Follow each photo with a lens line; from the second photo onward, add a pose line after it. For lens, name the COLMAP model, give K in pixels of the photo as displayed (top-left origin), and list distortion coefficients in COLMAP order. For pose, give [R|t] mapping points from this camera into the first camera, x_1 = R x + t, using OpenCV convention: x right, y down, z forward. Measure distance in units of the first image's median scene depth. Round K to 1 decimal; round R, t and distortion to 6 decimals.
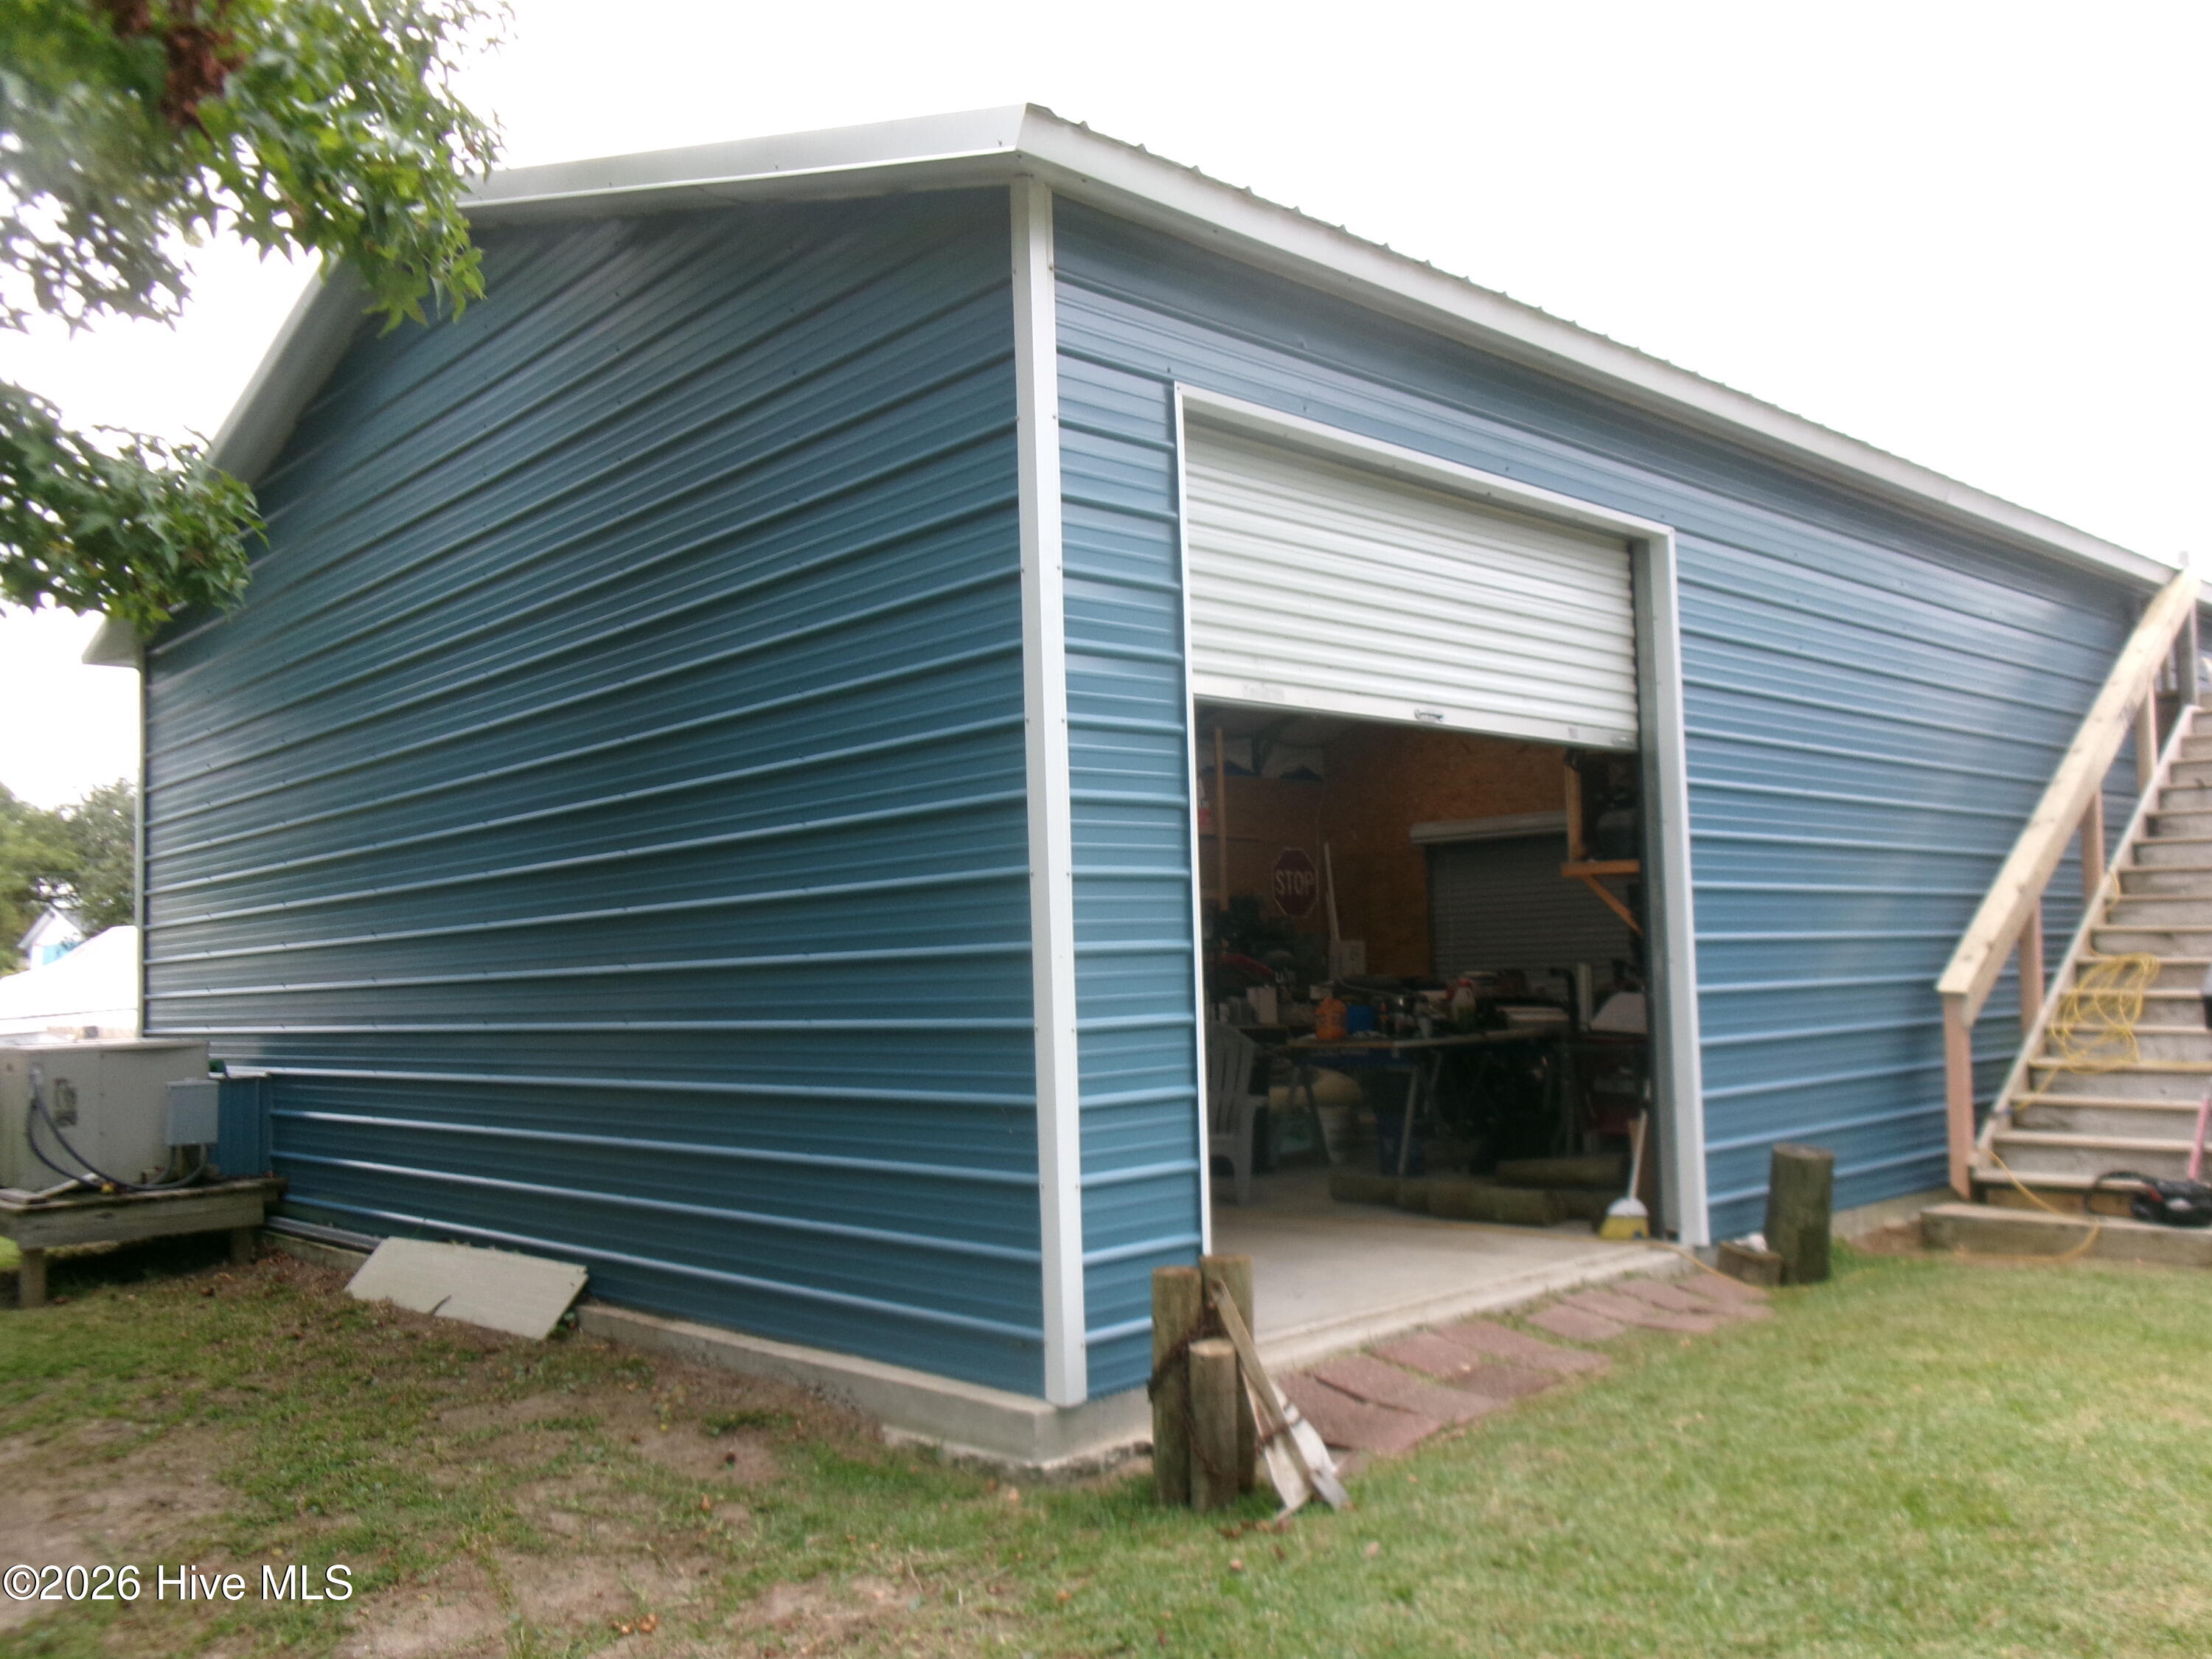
lens RADIAL K [[1814.4, 0, 1118.0], [0, 1814.4, 832.5], [0, 0, 1]] dist [0.001860, -0.012049]
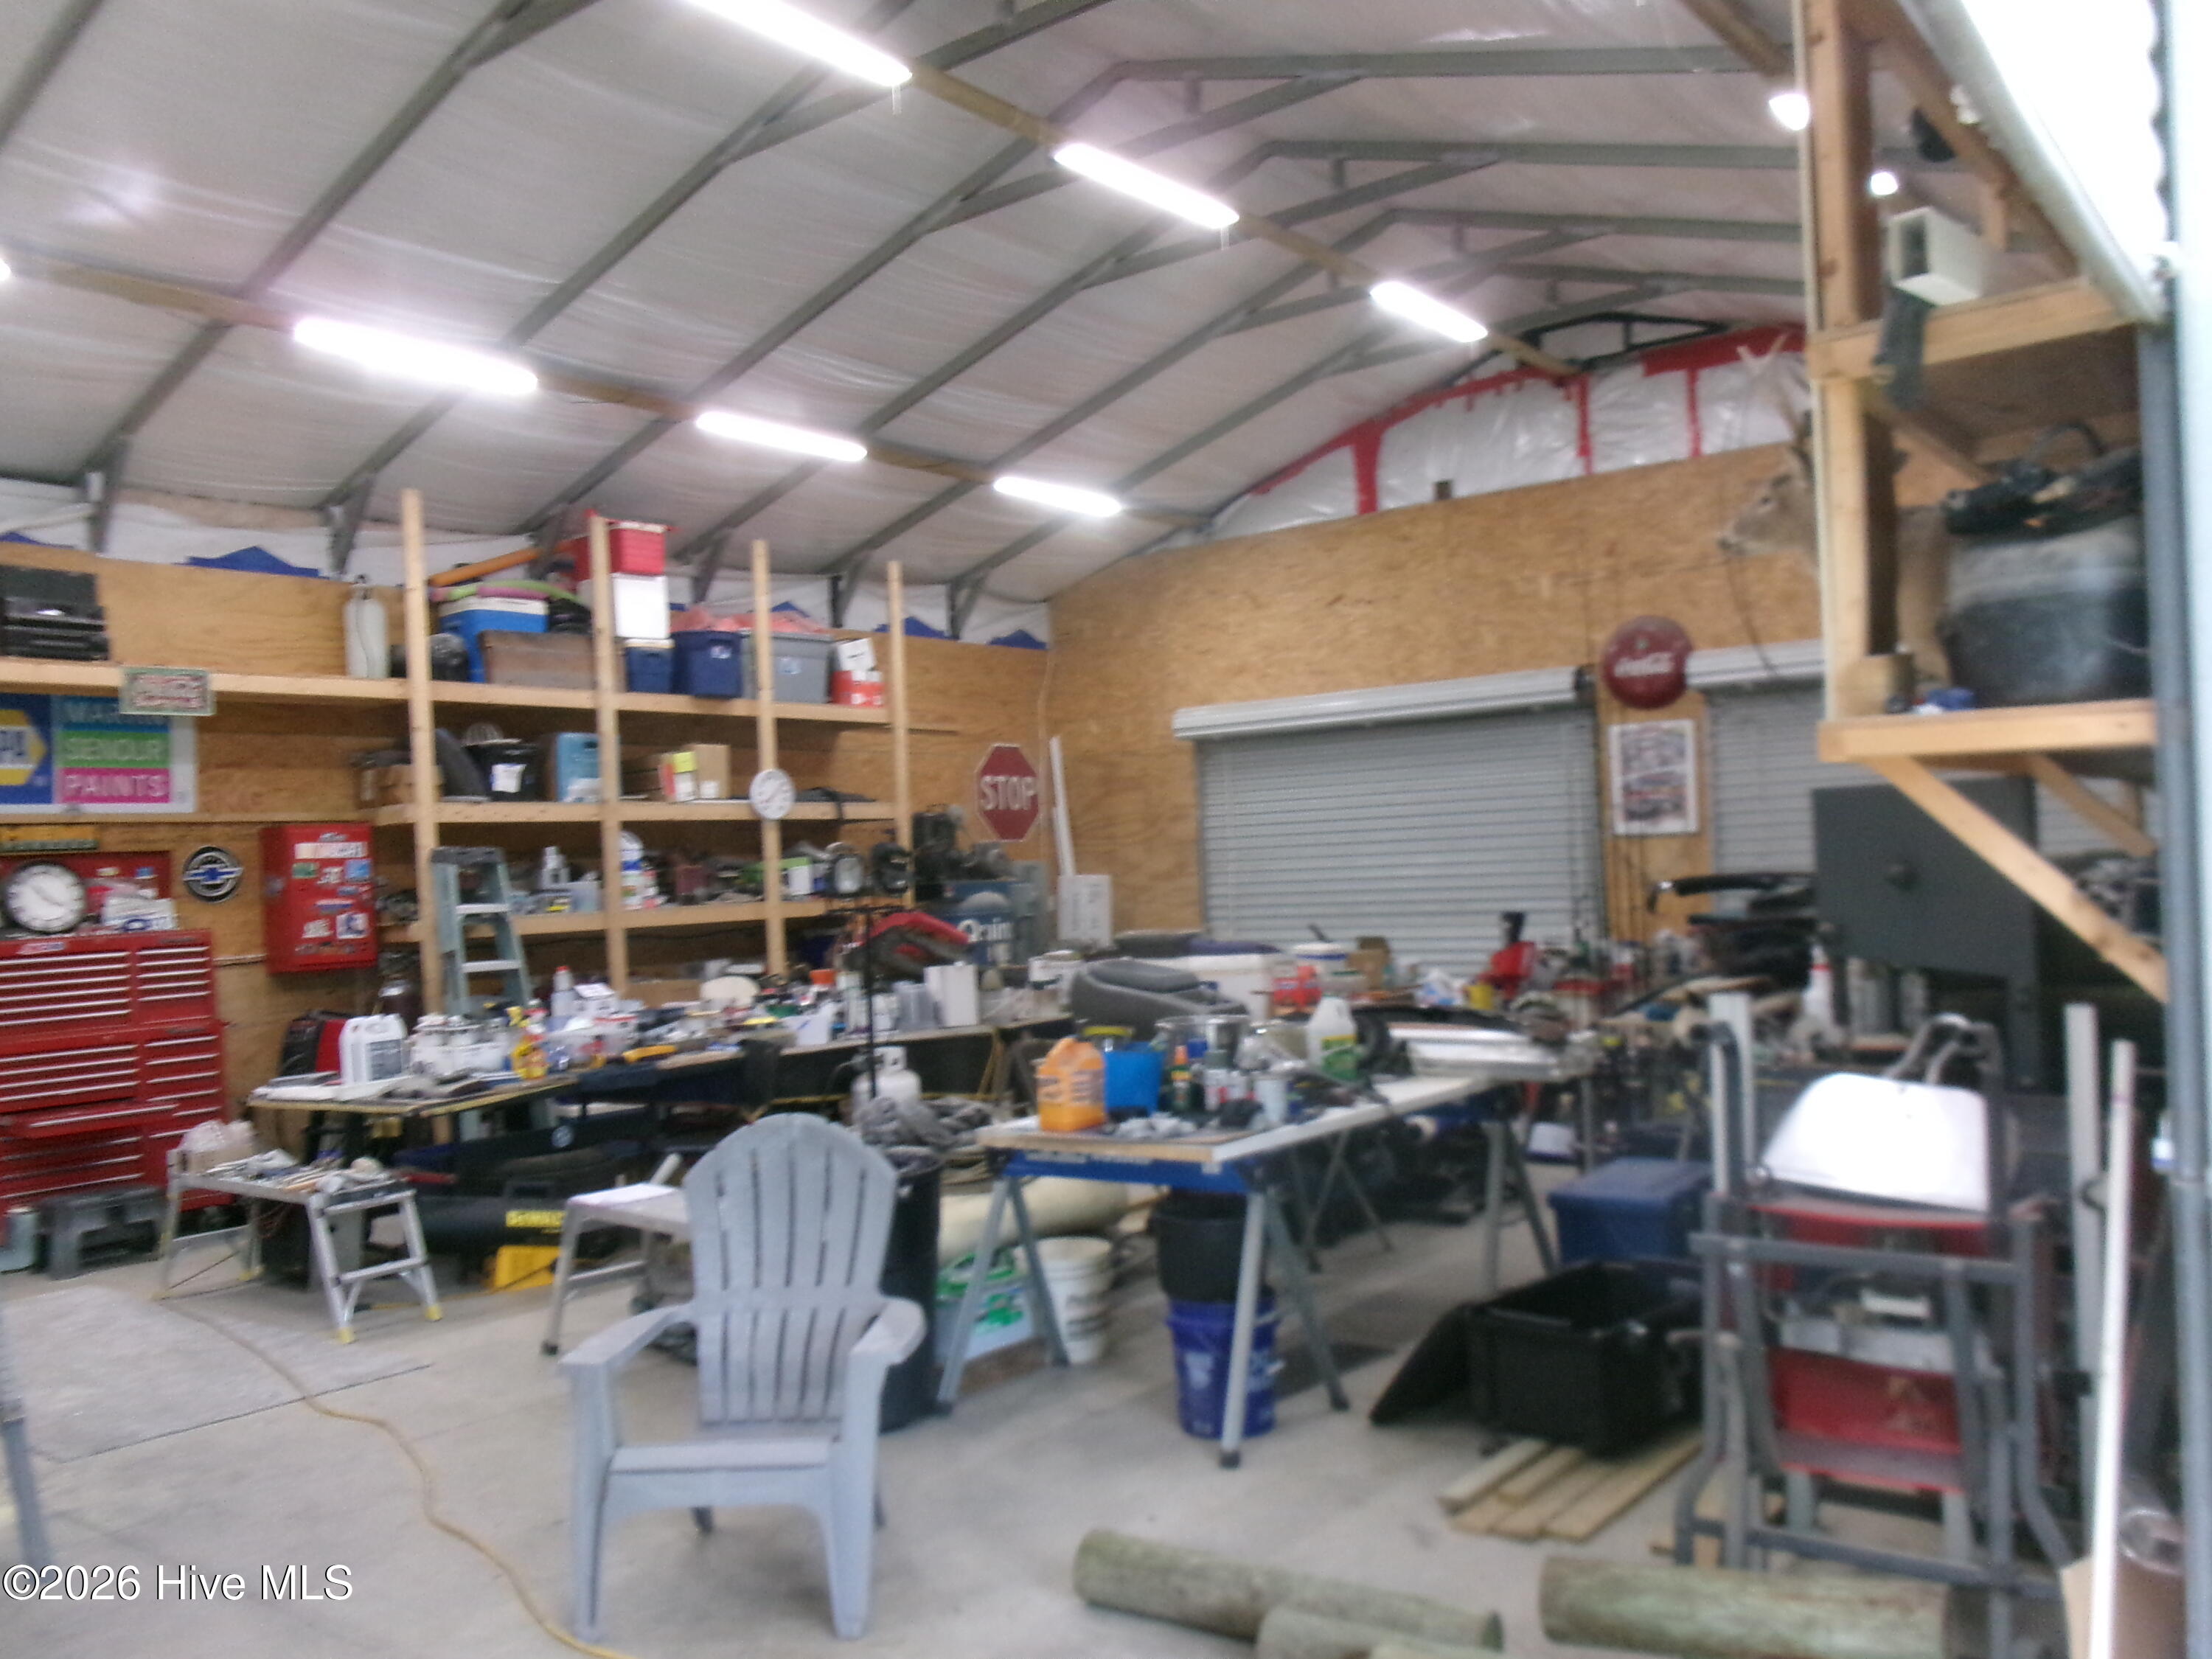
lens RADIAL K [[1814.4, 0, 1112.9], [0, 1814.4, 833.2], [0, 0, 1]] dist [0.001860, -0.012049]
pose [[0.989049, -0.009171, 0.147305, 0.056518], [0.001983, 0.998803, 0.048870, 0.015054], [-0.147577, -0.048043, 0.987883, 0.509053]]
